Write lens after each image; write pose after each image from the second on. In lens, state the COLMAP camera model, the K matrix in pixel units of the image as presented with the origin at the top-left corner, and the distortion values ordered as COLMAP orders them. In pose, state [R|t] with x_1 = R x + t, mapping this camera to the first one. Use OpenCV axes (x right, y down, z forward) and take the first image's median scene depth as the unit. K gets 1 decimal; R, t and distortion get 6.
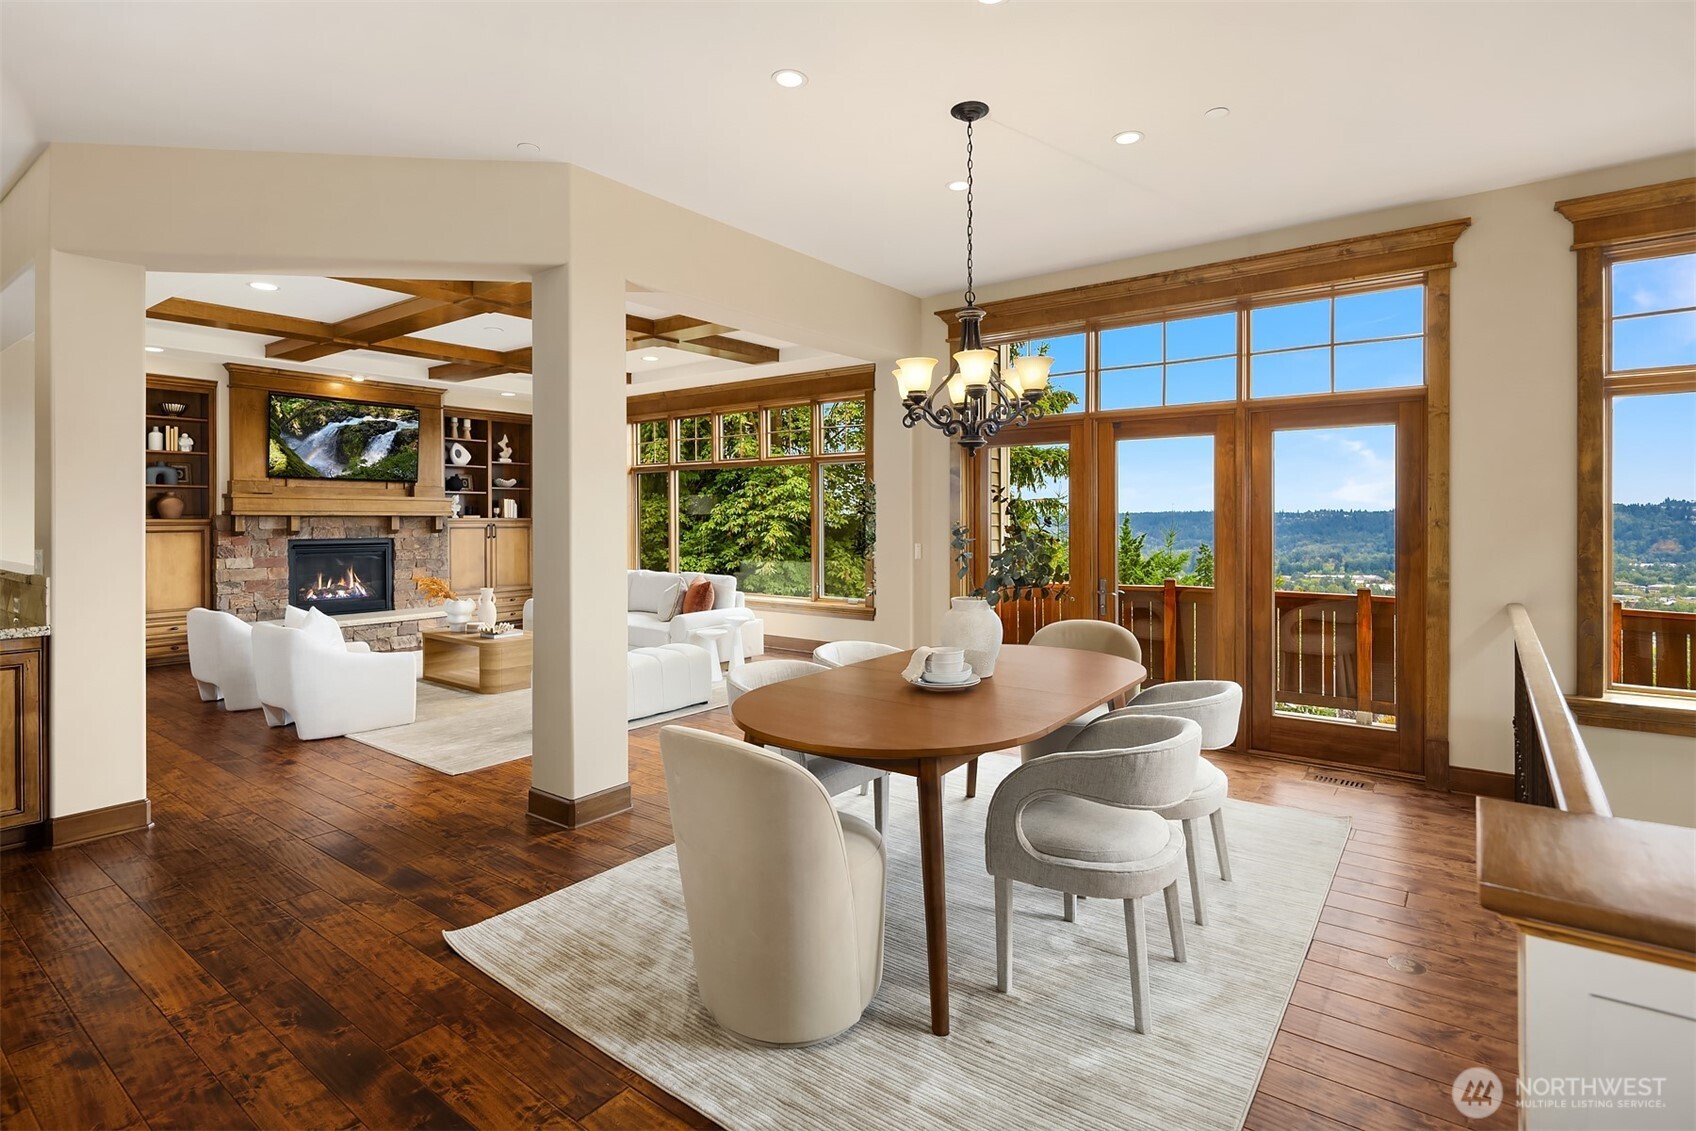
lens RADIAL K [[819.2, 0, 854.8], [0, 819.2, 503.3], [0, 0, 1]] dist [-0.001095, 0.022173]
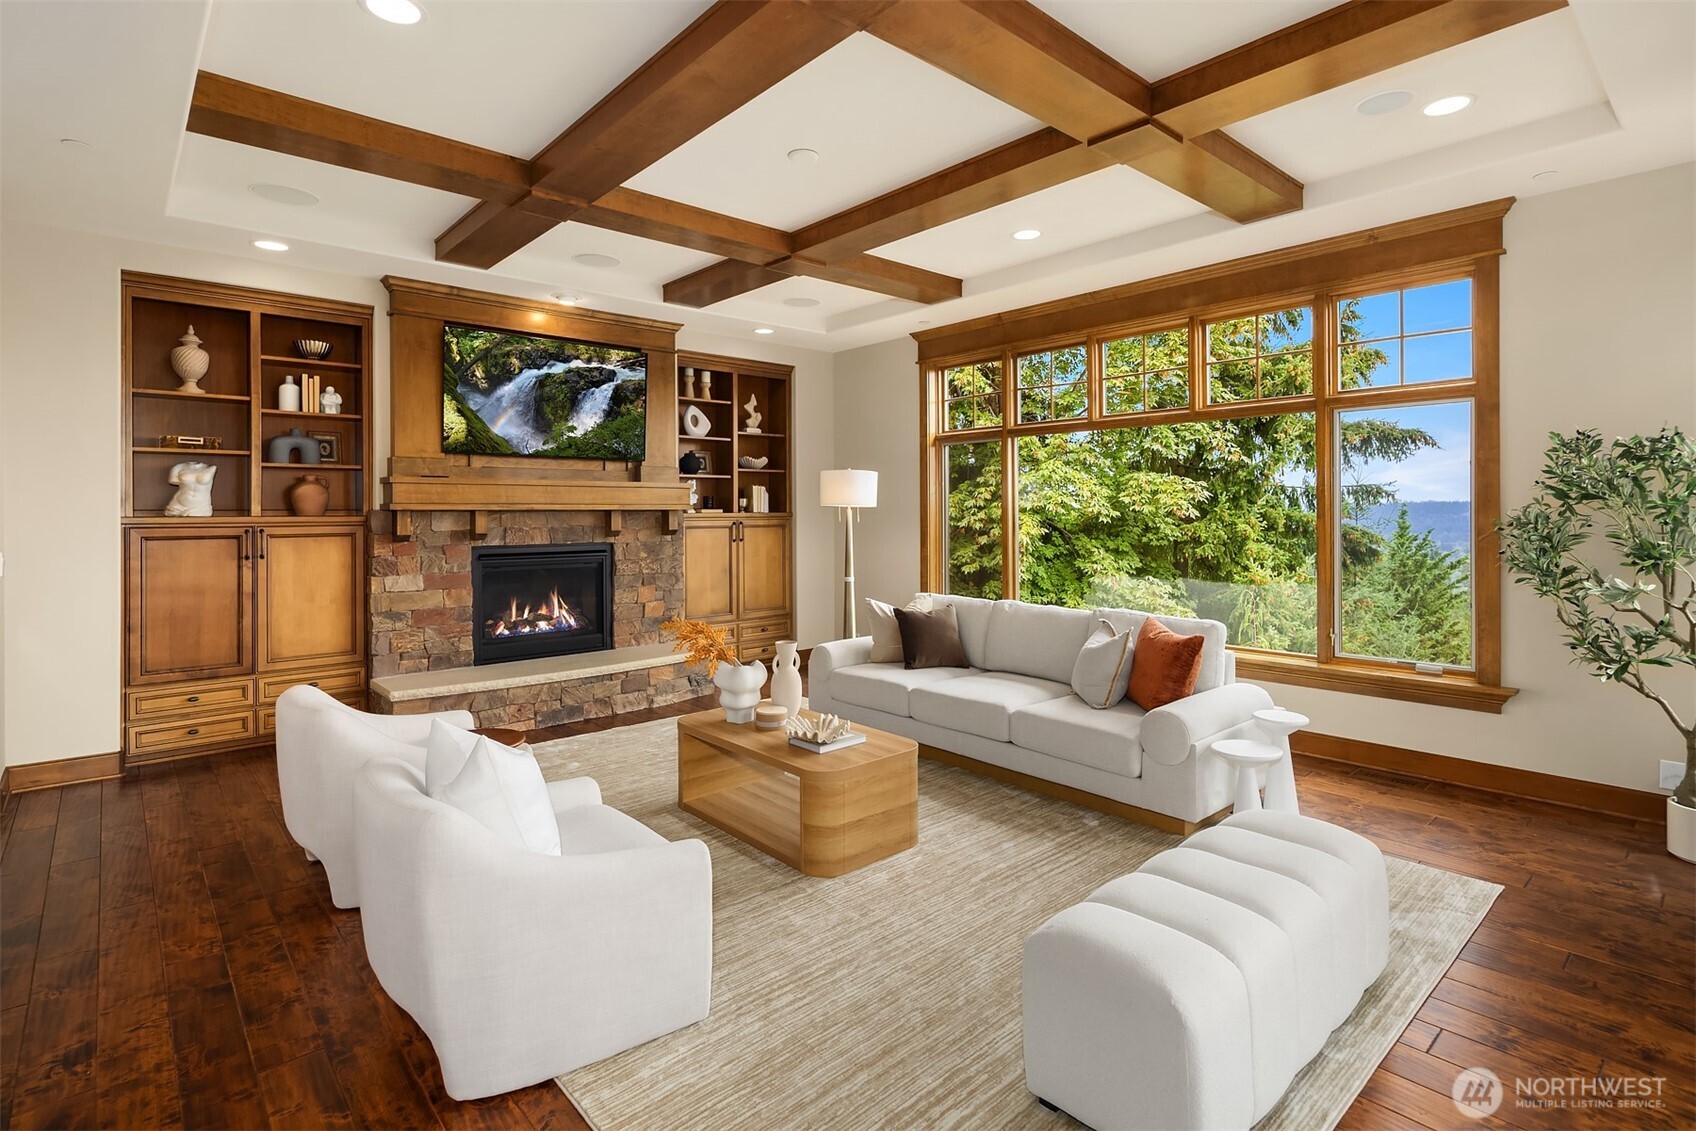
lens RADIAL K [[819.2, 0, 854.8], [0, 819.2, 503.3], [0, 0, 1]] dist [-0.001095, 0.022173]
pose [[0.979706, -0.003851, -0.200404, -0.235132], [0.005673, 0.999948, 0.008520, 0.004869], [0.200361, -0.009484, 0.979676, 0.386245]]
